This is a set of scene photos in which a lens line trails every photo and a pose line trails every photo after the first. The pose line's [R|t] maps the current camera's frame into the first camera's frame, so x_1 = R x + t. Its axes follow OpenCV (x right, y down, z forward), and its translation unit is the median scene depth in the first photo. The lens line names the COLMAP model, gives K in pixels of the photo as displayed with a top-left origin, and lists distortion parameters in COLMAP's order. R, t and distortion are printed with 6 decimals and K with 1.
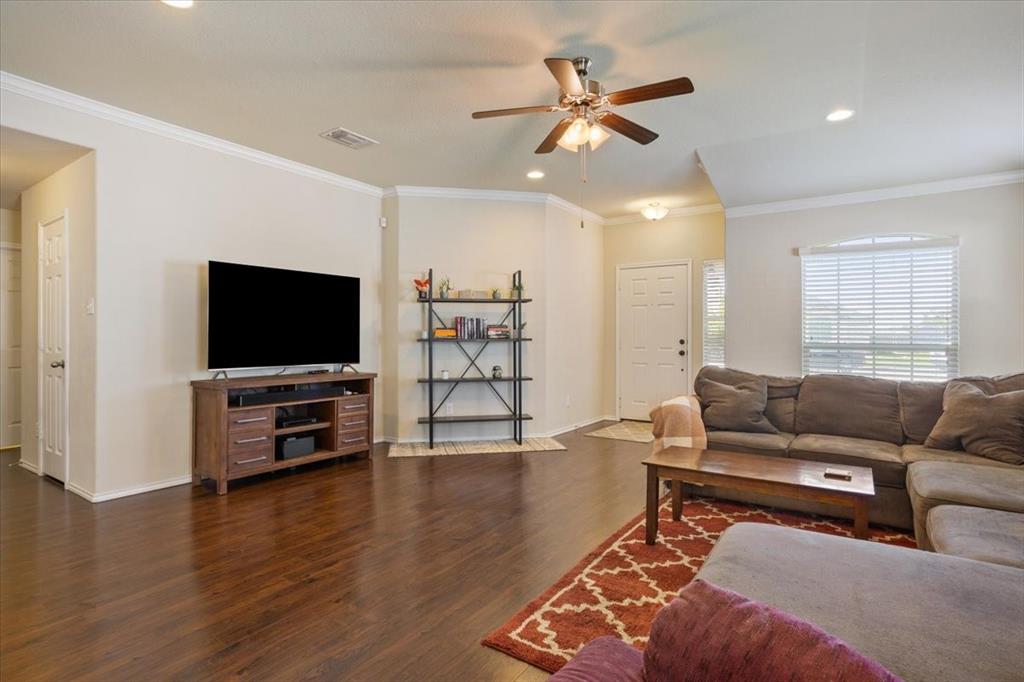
lens RADIAL K [[512.1, 0, 509.5], [0, 512.1, 344.4], [0, 0, 1]] dist [-0.023421, 0.002773]
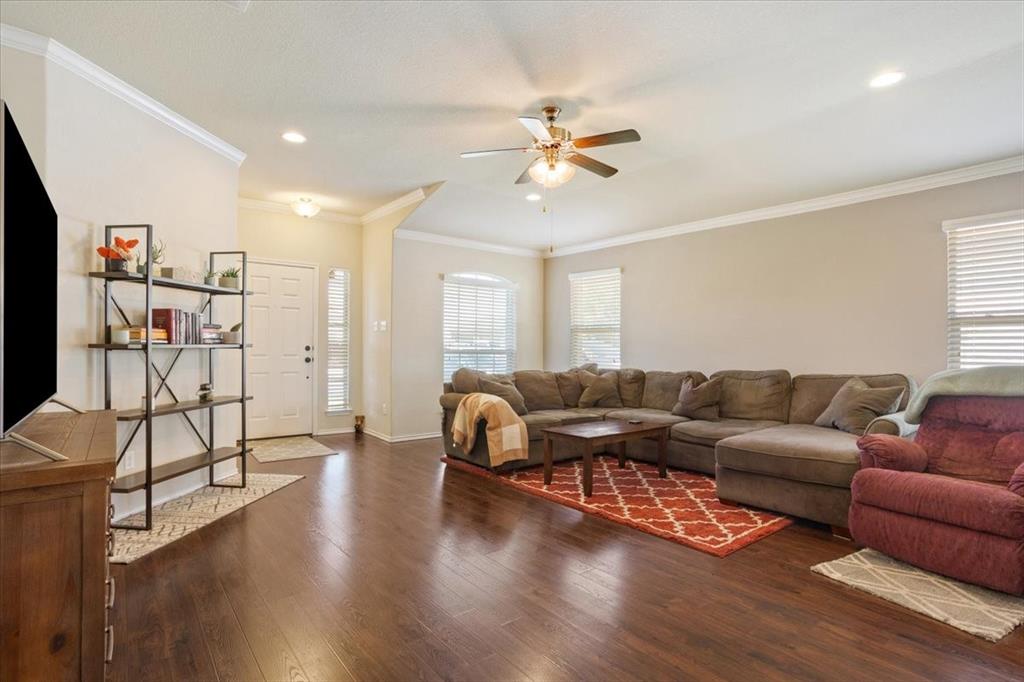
lens RADIAL K [[538.1, 0, 511.6], [0, 538.1, 346.9], [0, 0, 1]] dist [-0.026887, 0.006752]
pose [[0.294558, 0.000512, 0.955633, -0.833002], [0.003015, 0.999994, -0.001465, -0.007023], [-0.955629, 0.003312, 0.294555, 0.551120]]
